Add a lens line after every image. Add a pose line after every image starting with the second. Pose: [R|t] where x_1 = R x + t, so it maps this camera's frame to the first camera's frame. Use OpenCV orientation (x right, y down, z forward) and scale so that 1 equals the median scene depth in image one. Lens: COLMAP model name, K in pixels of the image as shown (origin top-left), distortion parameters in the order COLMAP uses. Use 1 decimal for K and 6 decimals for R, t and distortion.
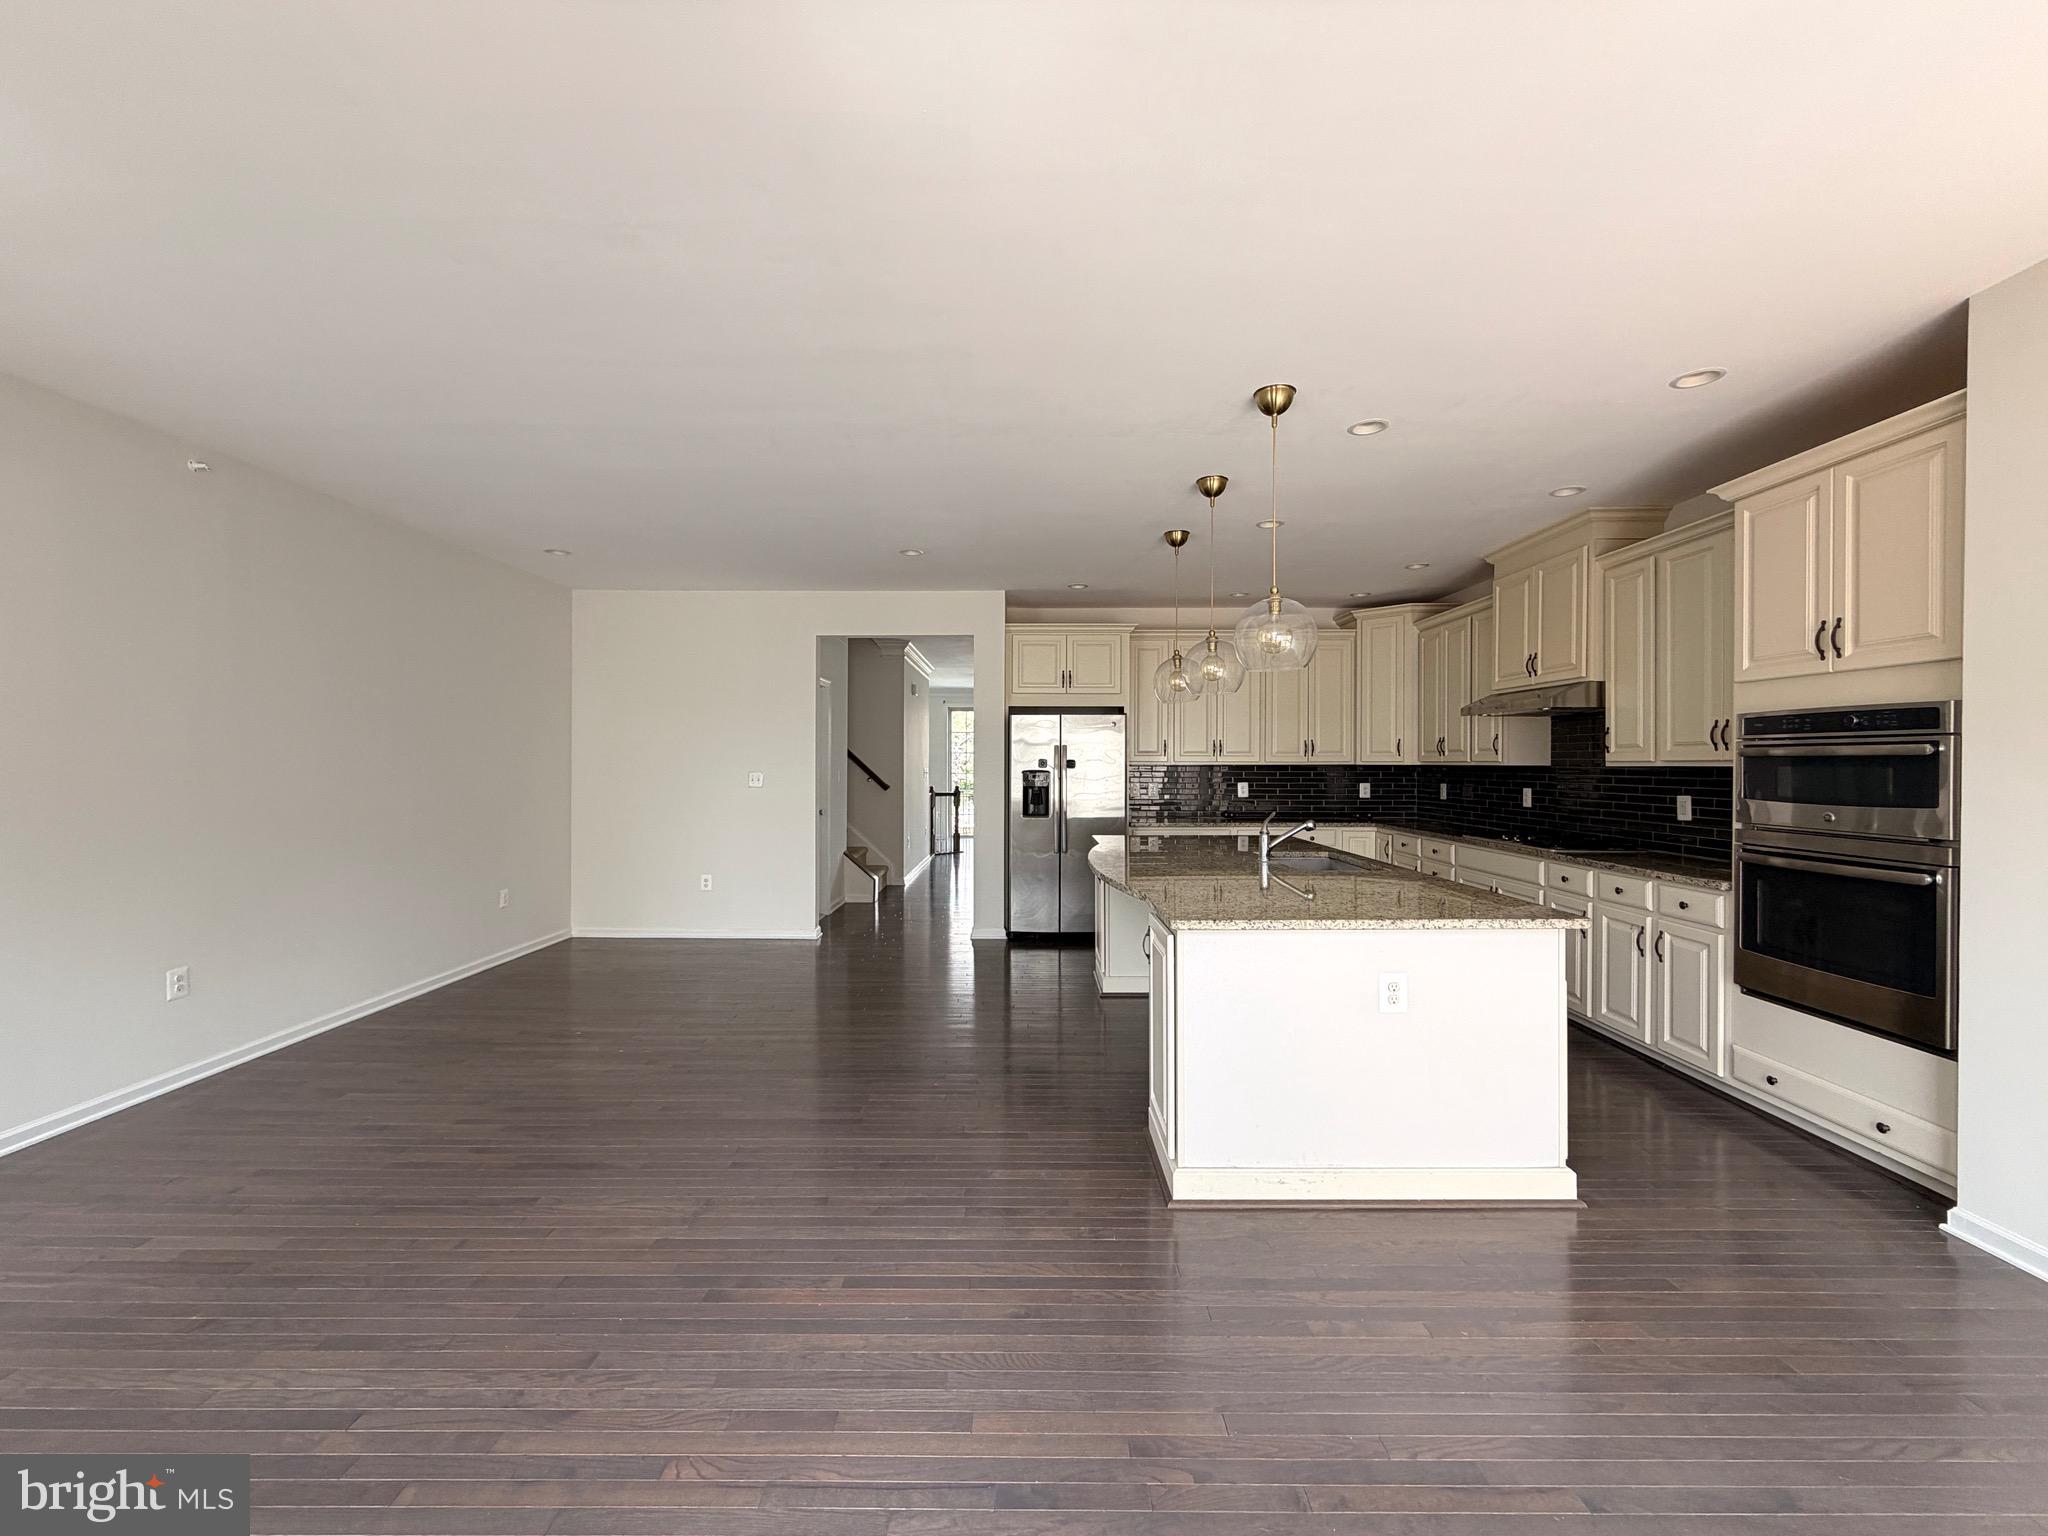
lens RADIAL K [[784.8, 0, 1024.0], [0, 784.8, 768.0], [0, 0, 1]] dist [-0.000669, 0.000061]
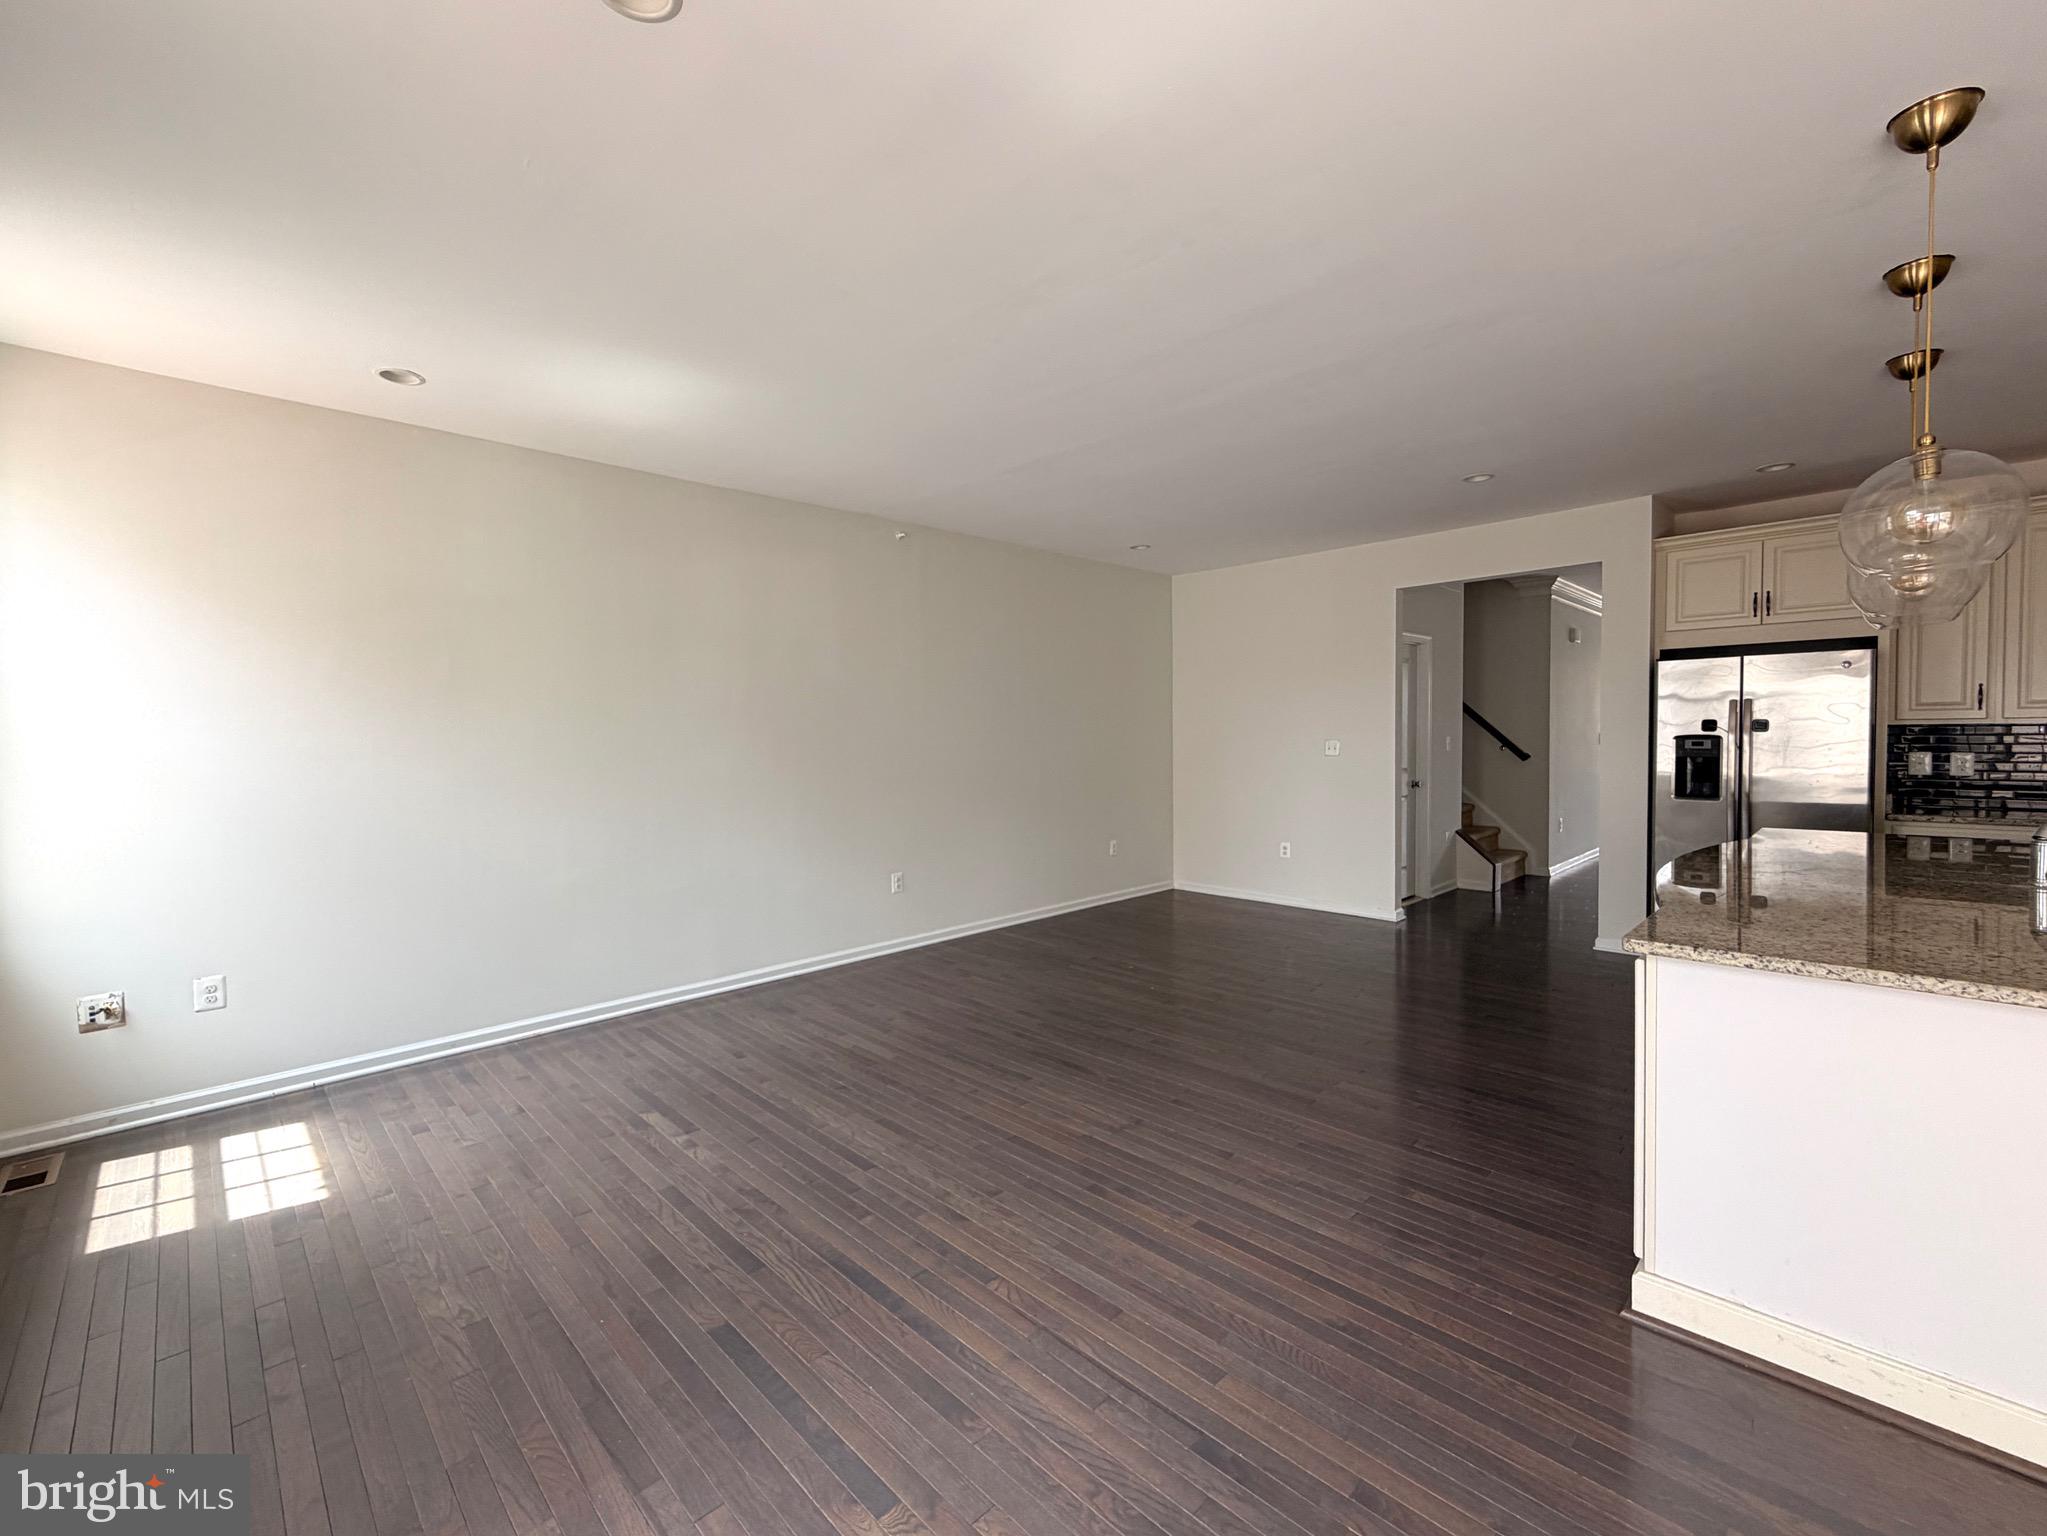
lens RADIAL K [[818.3, 0, 1020.2], [0, 818.3, 764.0], [0, 0, 1]] dist [0.000857, 0.000195]
pose [[0.725200, 0.013751, -0.688401, 0.259989], [0.010216, 0.999476, 0.030727, -0.000137], [0.688462, -0.029316, 0.724680, 0.040462]]
